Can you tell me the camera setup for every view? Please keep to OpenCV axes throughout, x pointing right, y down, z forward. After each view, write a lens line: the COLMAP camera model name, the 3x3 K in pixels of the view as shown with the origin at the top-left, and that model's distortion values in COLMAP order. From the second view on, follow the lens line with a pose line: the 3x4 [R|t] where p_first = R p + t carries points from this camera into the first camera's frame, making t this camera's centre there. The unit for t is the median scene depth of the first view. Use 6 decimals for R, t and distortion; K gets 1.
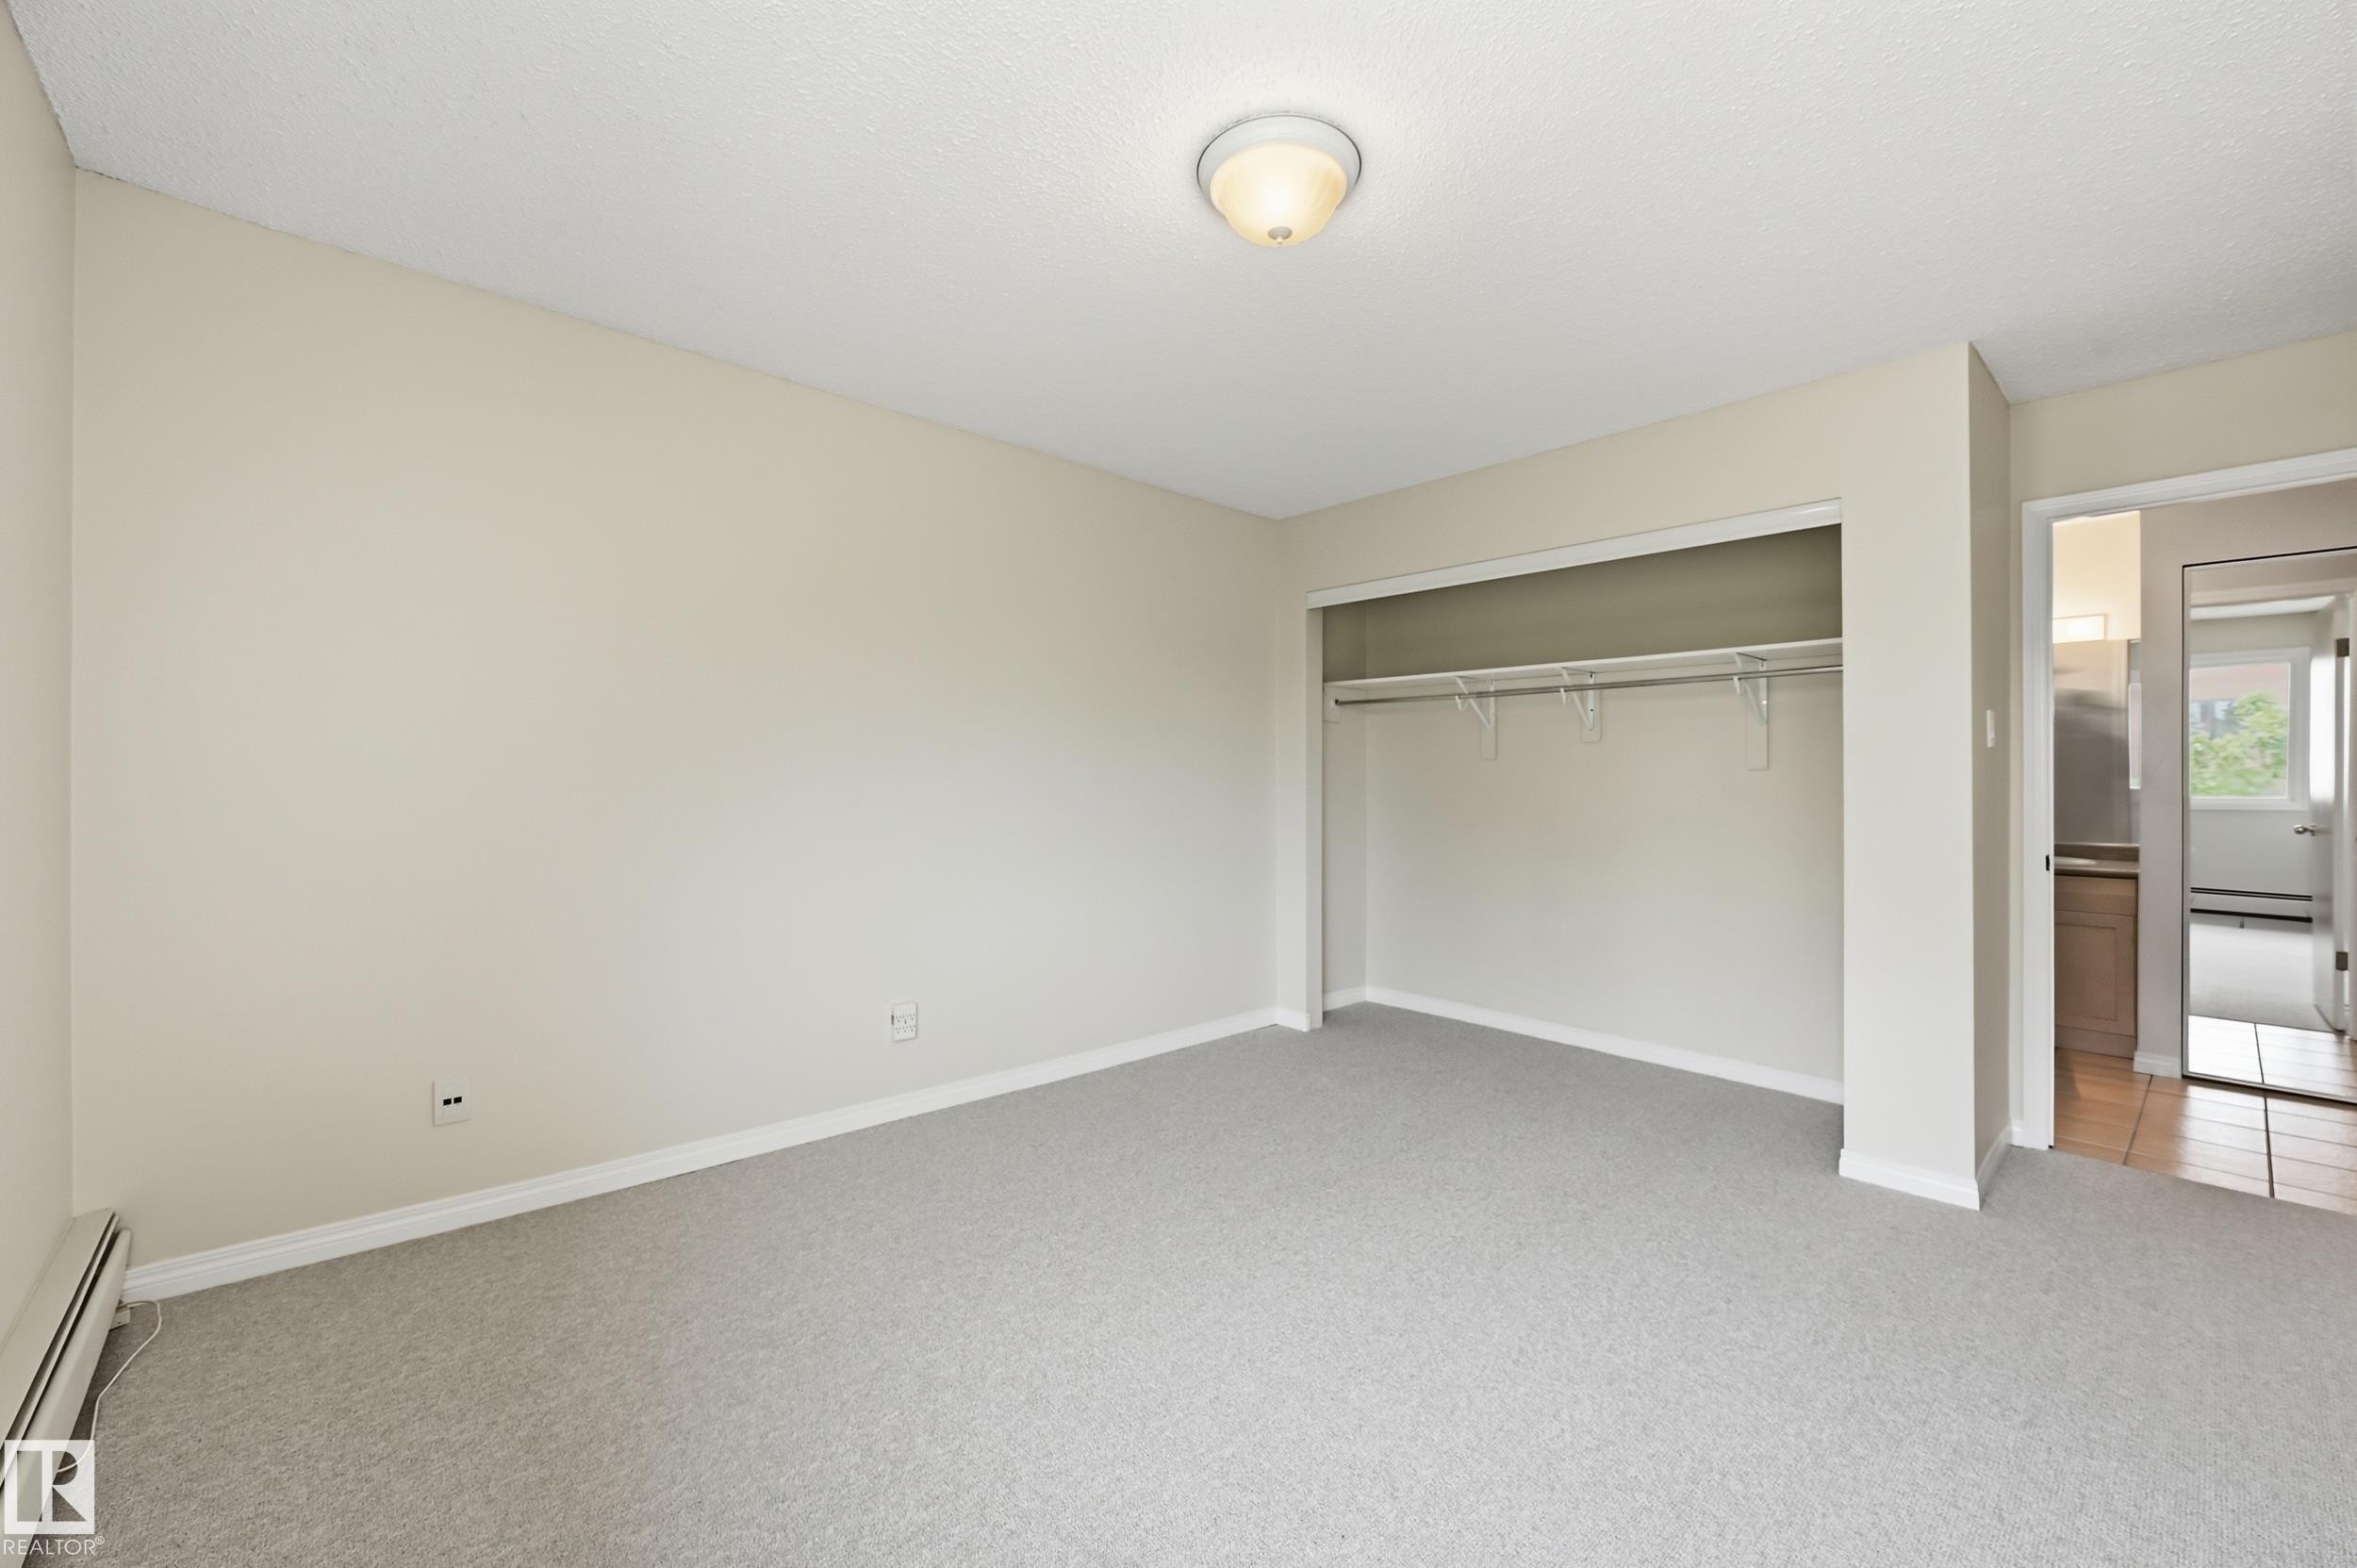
lens RADIAL K [[941.0, 0, 1180.7], [0, 941.0, 781.5], [0, 0, 1]] dist [-0.000070, -0.000085]
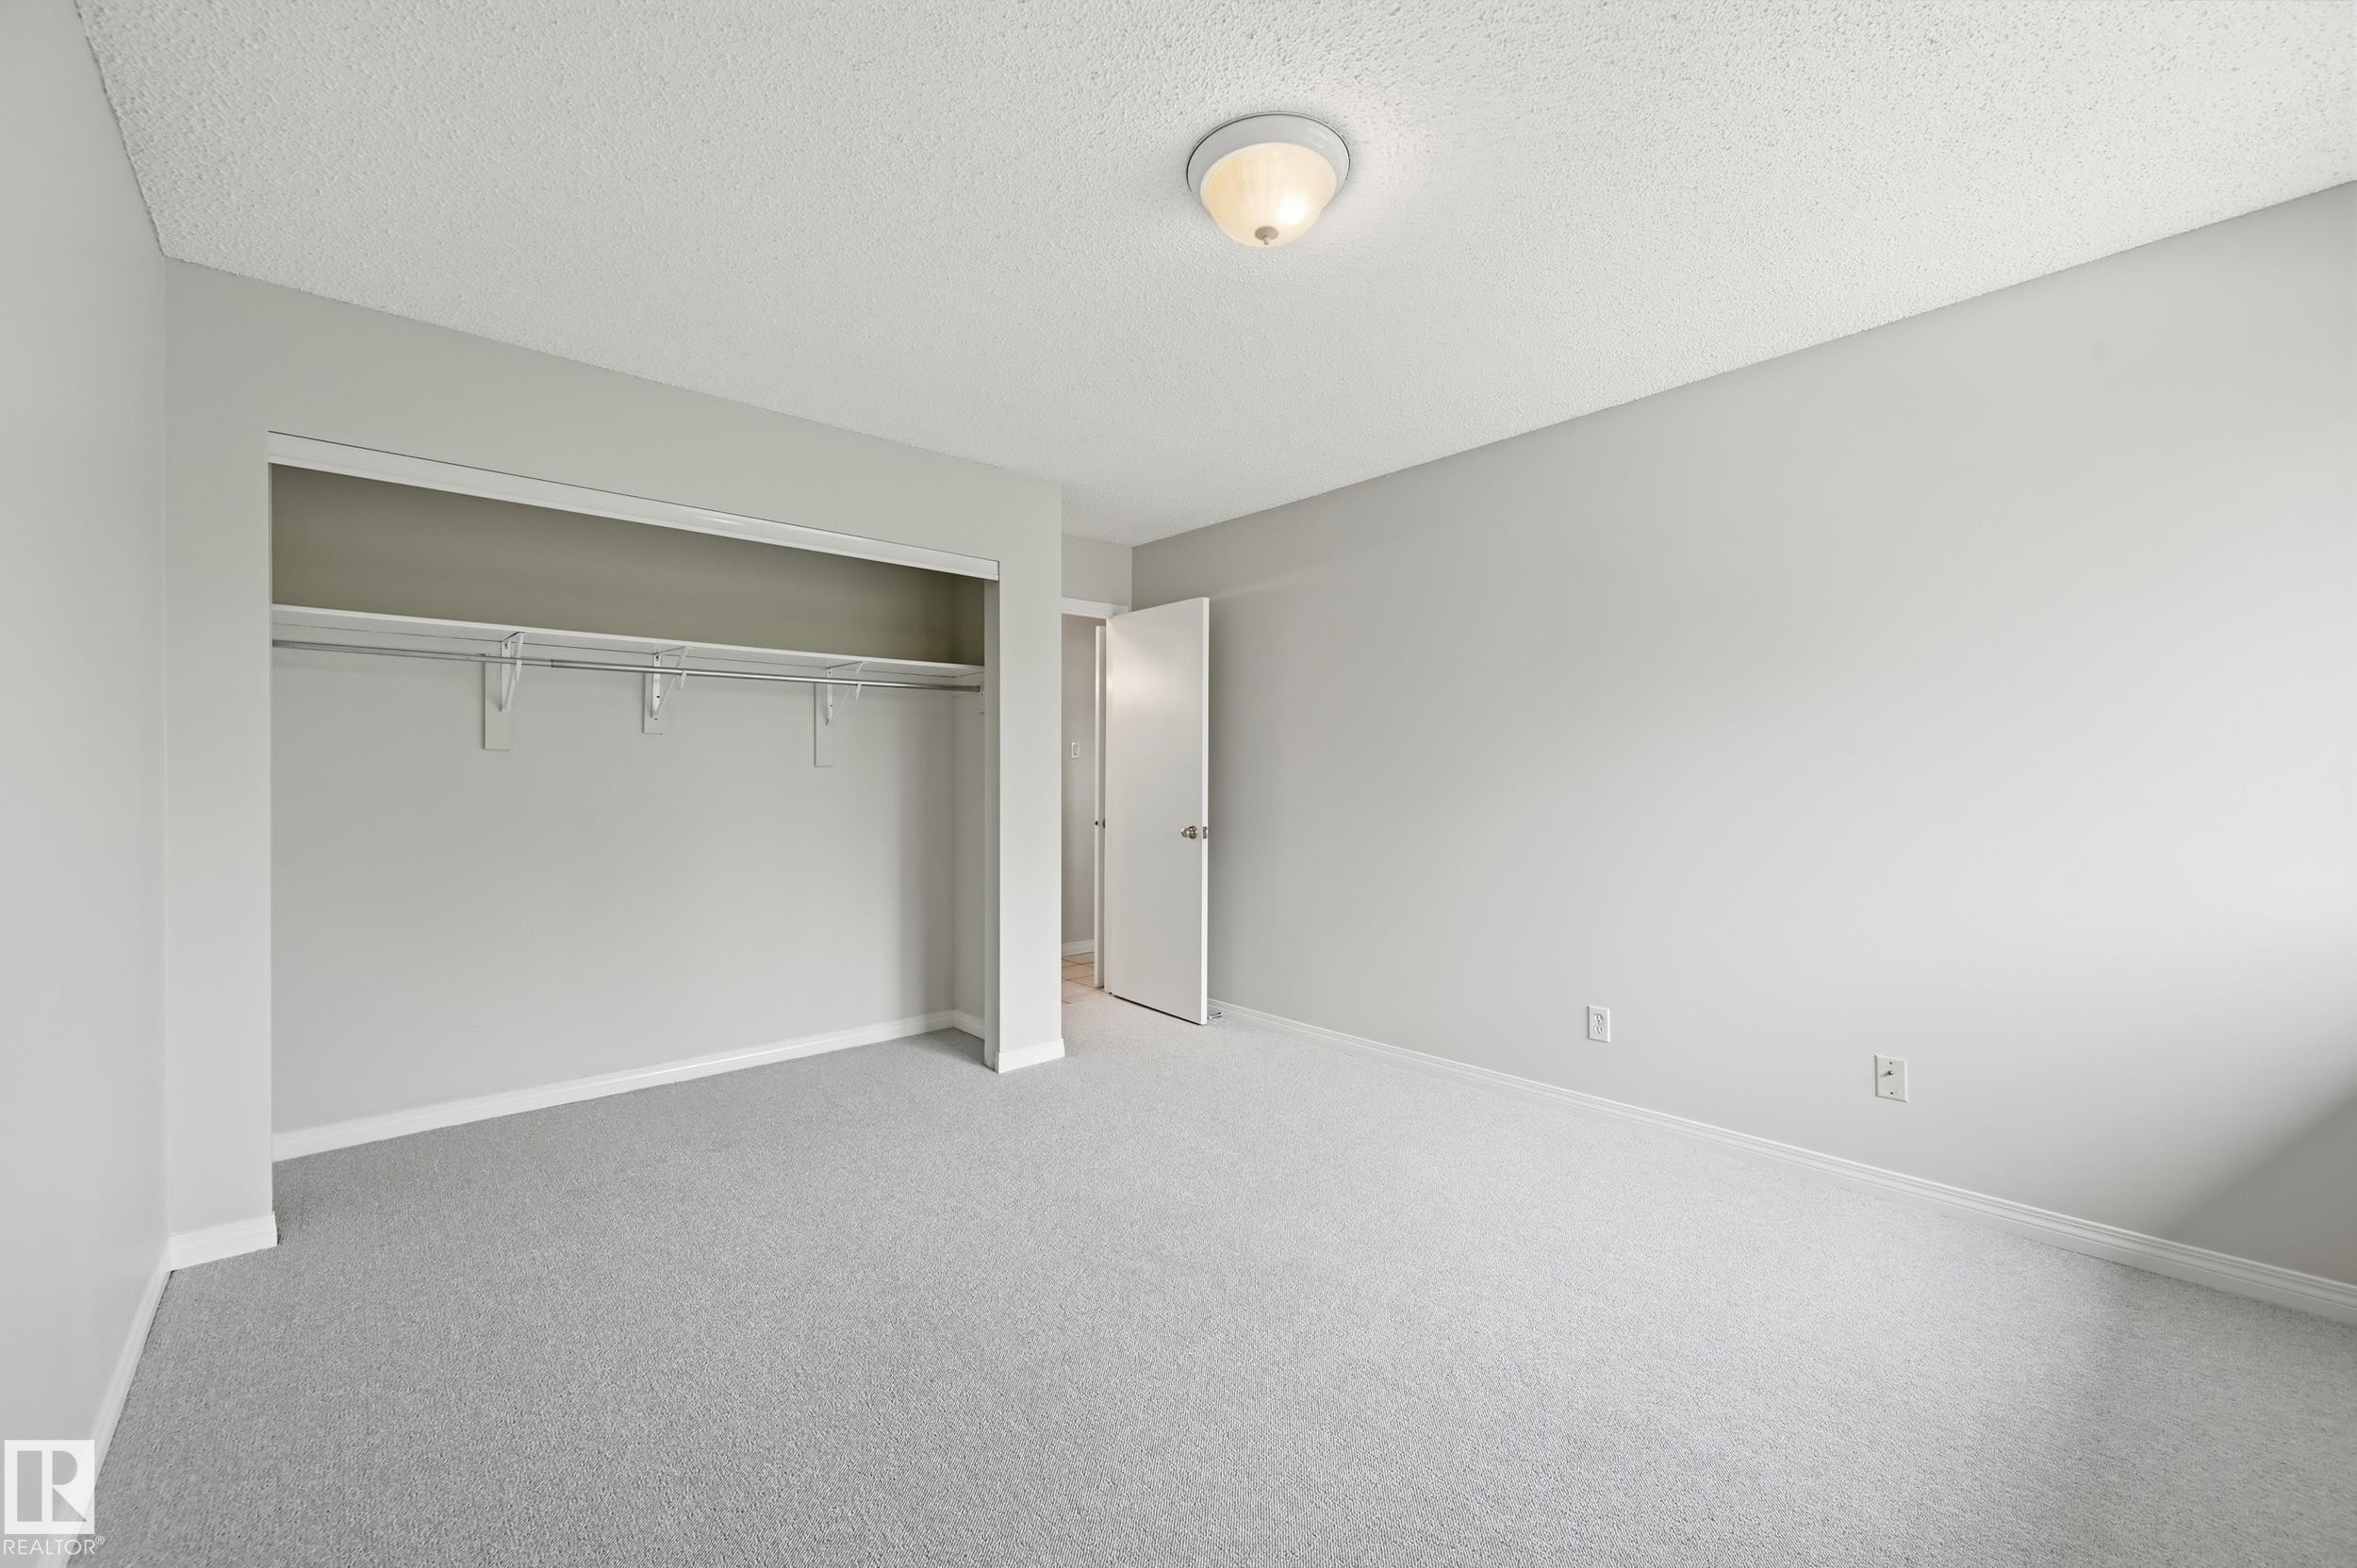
lens RADIAL K [[941.0, 0, 1181.9], [0, 941.0, 778.0], [0, 0, 1]] dist [-0.000070, -0.000085]
pose [[-0.000744, 0.002168, 0.999997, -0.426005], [0.005055, 0.999985, -0.002164, 0.004024], [-0.999987, 0.005054, -0.000755, 0.506230]]
